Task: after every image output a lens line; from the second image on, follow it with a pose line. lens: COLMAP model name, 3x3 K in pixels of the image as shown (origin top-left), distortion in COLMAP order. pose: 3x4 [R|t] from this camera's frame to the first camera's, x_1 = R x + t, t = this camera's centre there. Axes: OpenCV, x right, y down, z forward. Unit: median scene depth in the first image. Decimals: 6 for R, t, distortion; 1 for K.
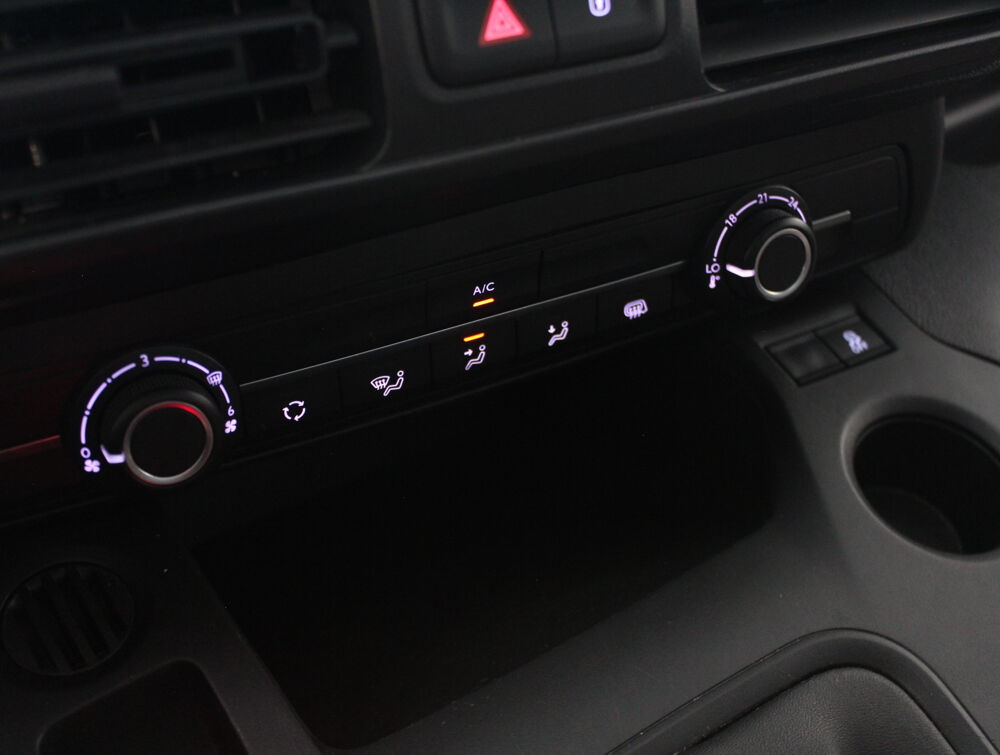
lens RADIAL K [[1265.8, 0, 500.0], [0, 1265.8, 377.5], [0, 0, 1]] dist [-0.072800, -0.006238]
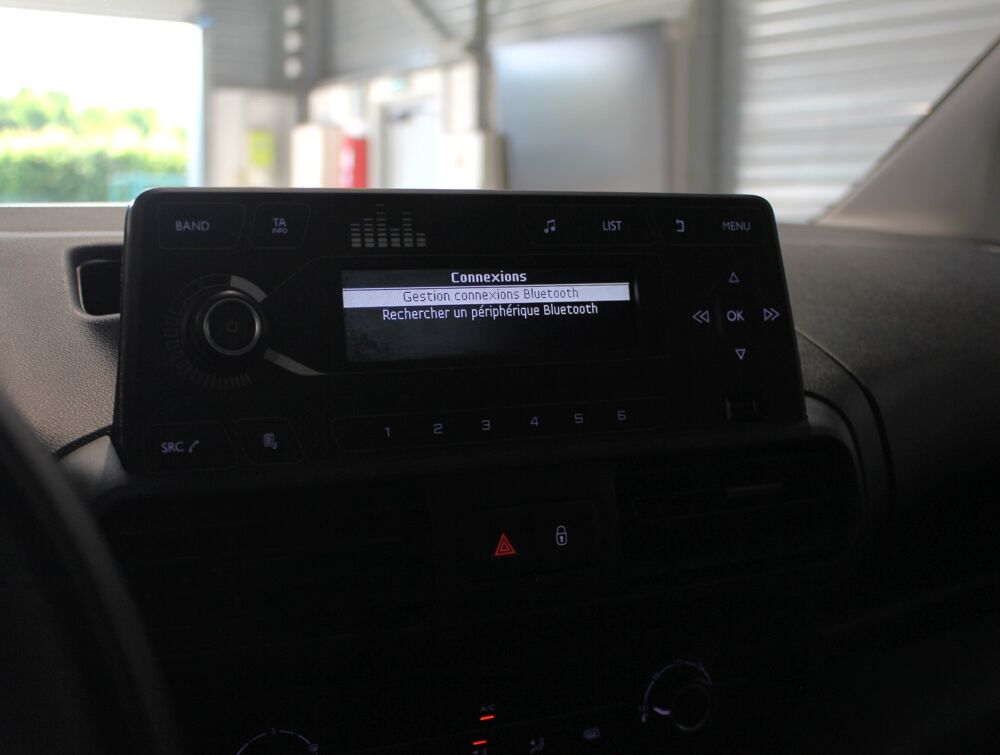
lens RADIAL K [[1273.5, 0, 500.0], [0, 1273.5, 377.5], [0, 0, 1]] dist [-0.070309, 0.022148]
pose [[0.997033, 0.061095, -0.046820, 0.046009], [-0.073873, 0.930375, -0.359089, 0.100251], [0.021622, 0.361482, 0.932128, -0.541817]]
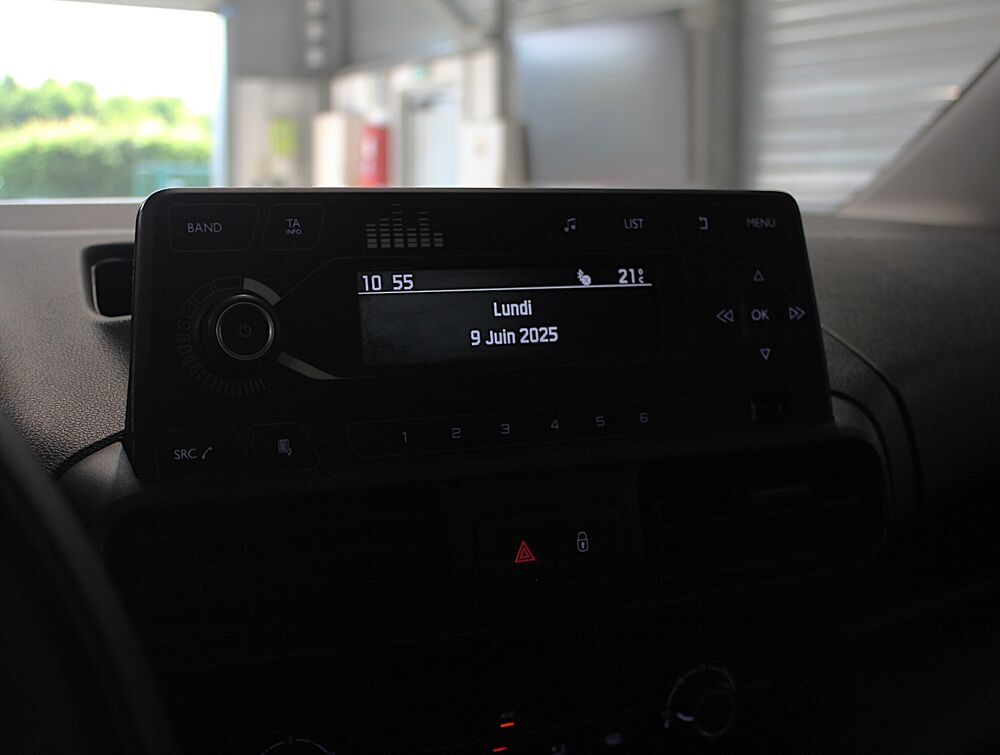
lens RADIAL K [[1265.8, 0, 500.0], [0, 1265.8, 377.5], [0, 0, 1]] dist [-0.072800, -0.006238]
pose [[0.996237, 0.059208, -0.063300, 0.045626], [-0.077614, 0.934483, -0.347444, 0.071188], [0.038582, 0.351050, 0.935562, -0.514061]]
